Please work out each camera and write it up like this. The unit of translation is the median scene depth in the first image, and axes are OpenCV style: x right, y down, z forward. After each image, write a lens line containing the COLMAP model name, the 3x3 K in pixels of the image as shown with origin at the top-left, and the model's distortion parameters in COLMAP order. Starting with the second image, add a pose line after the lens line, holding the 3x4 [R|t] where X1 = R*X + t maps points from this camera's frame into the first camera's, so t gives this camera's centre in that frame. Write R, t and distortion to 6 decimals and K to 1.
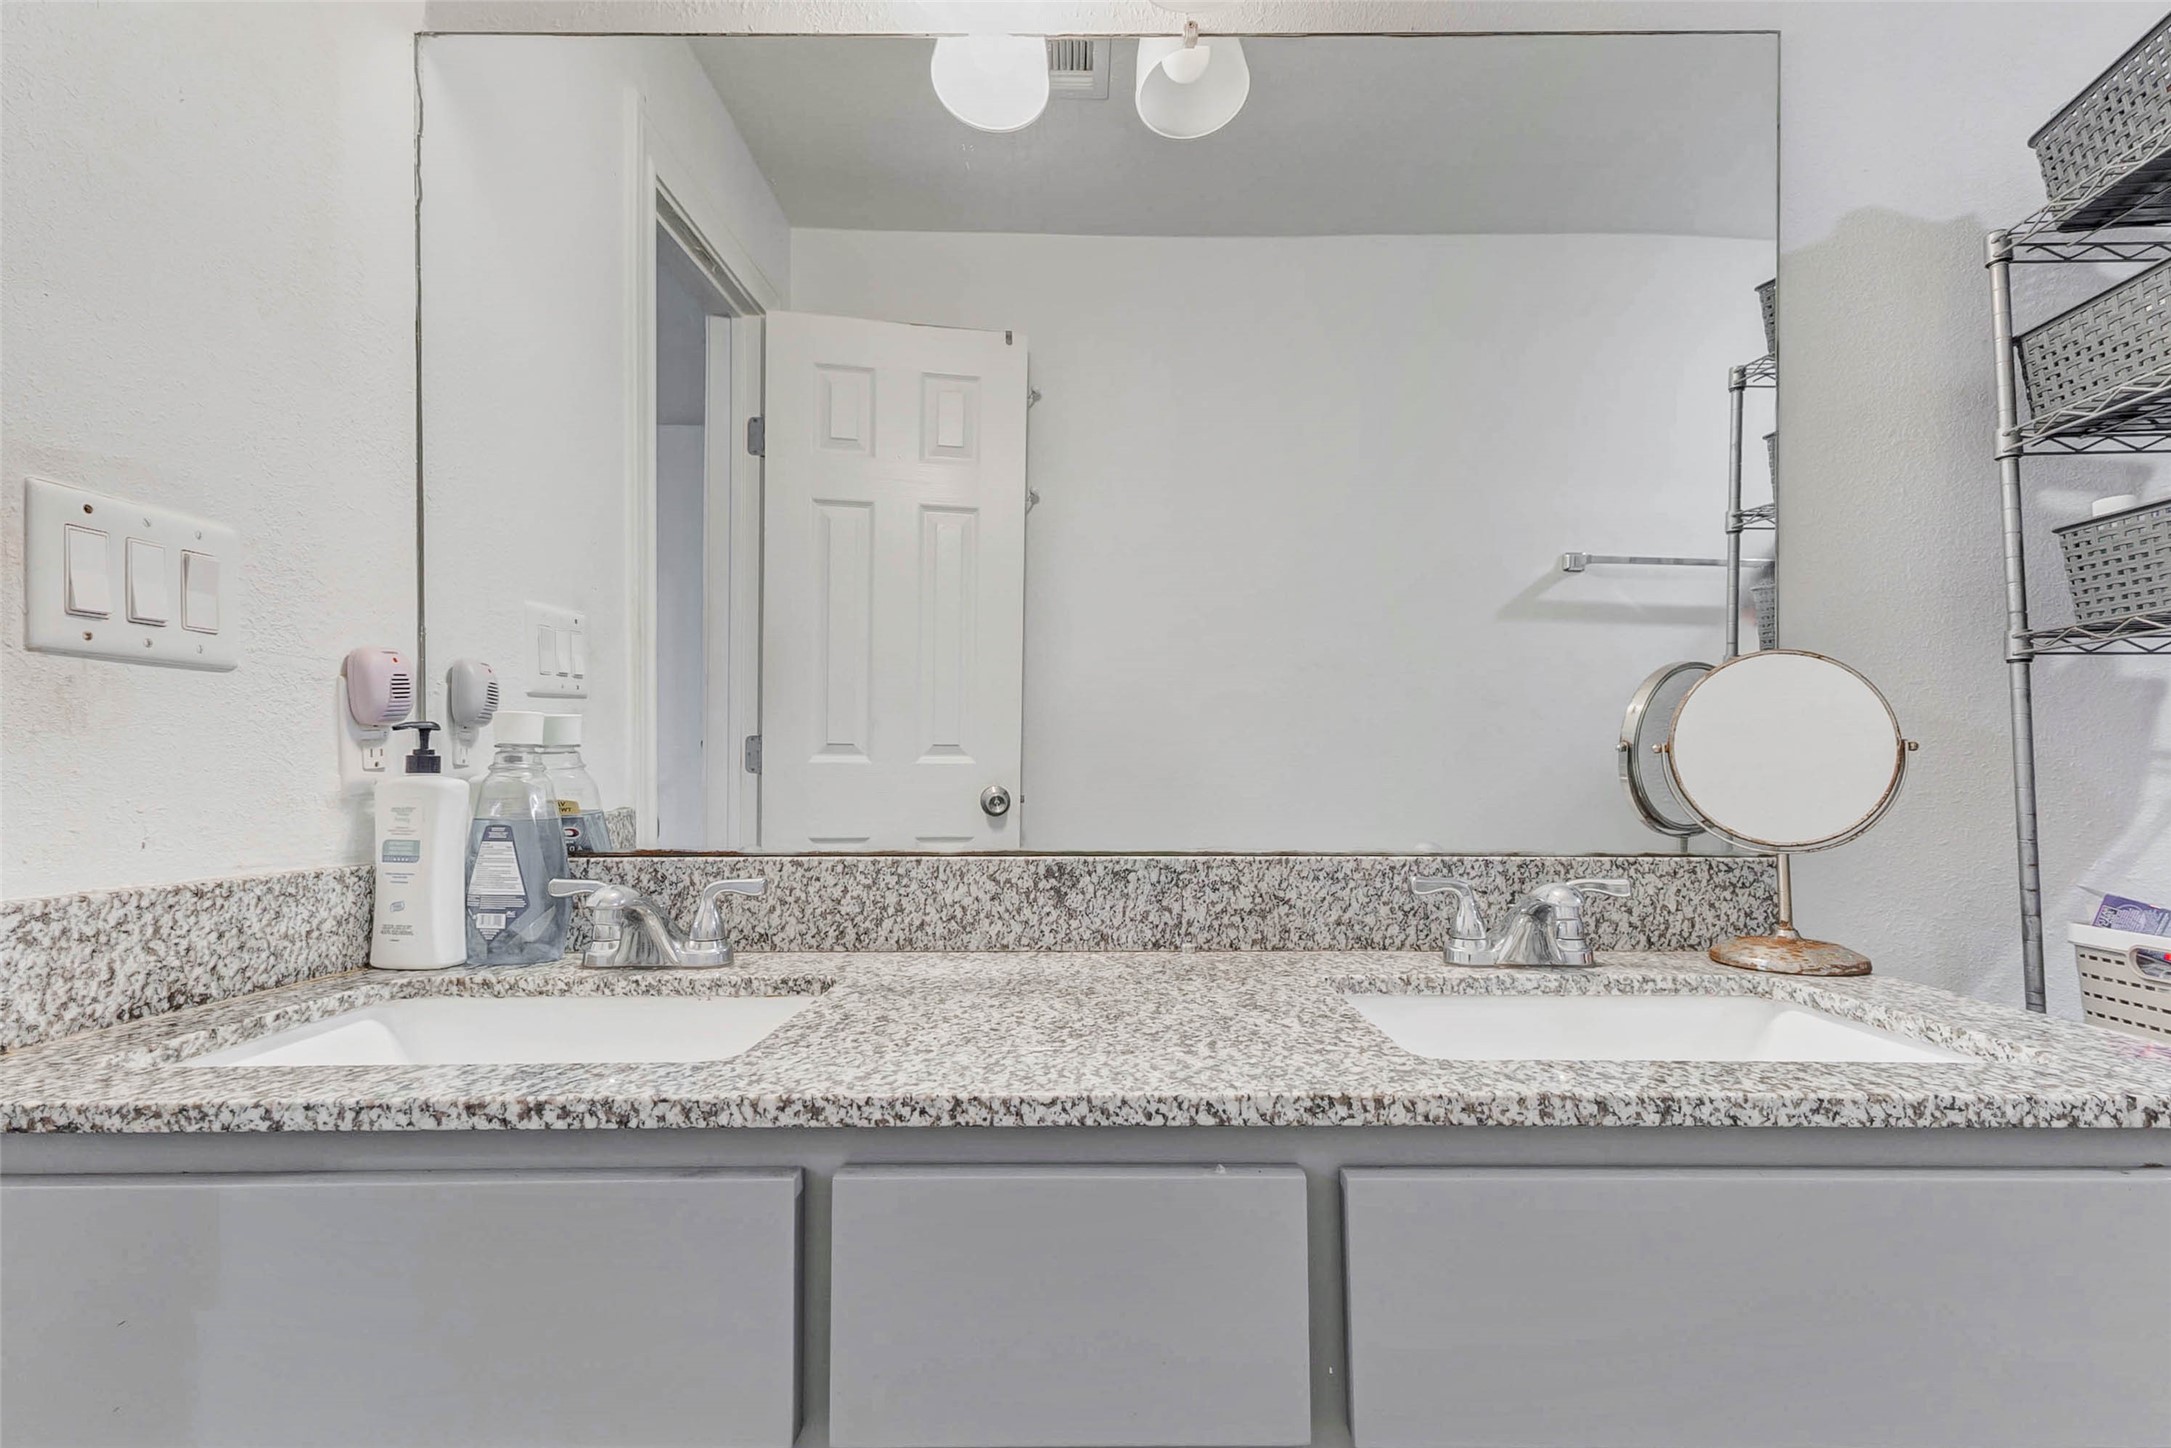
lens RADIAL K [[985.6, 0, 1120.2], [0, 985.6, 717.5], [0, 0, 1]] dist [0.023414, -0.006243]
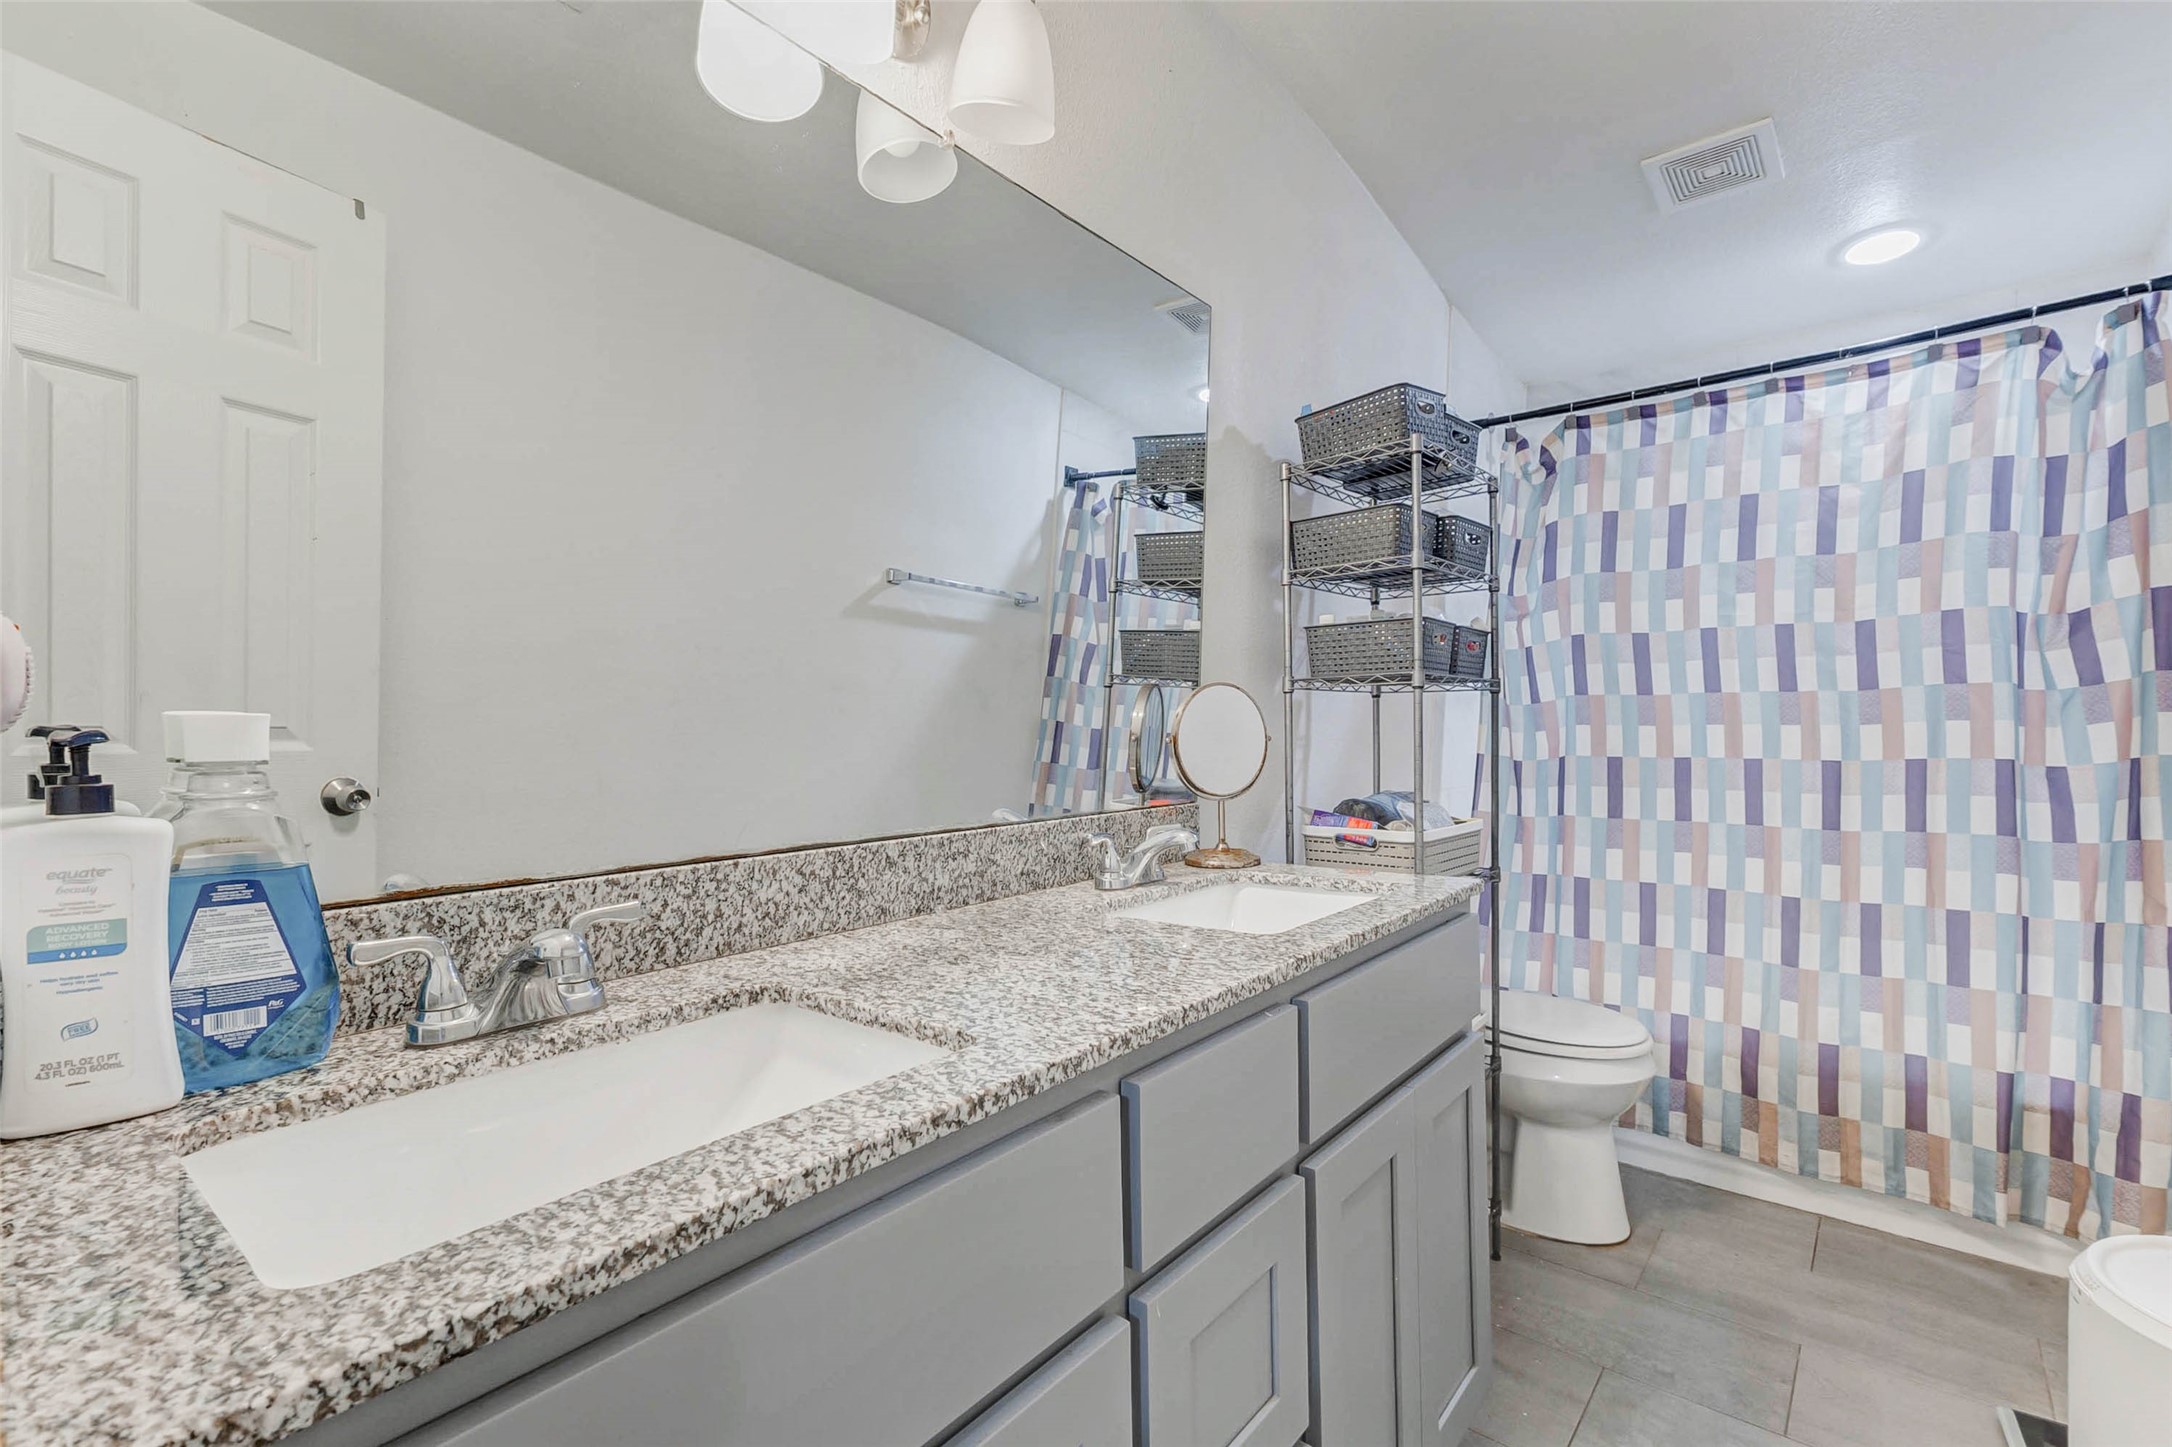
lens RADIAL K [[918.1, 0, 1086.0], [0, 918.1, 723.5], [0, 0, 1]] dist [0.021532, 0.000277]
pose [[0.653399, -0.000587, 0.757013, -0.737189], [-0.032901, 0.999033, 0.029172, -0.038073], [-0.756298, -0.043967, 0.652748, 0.143866]]
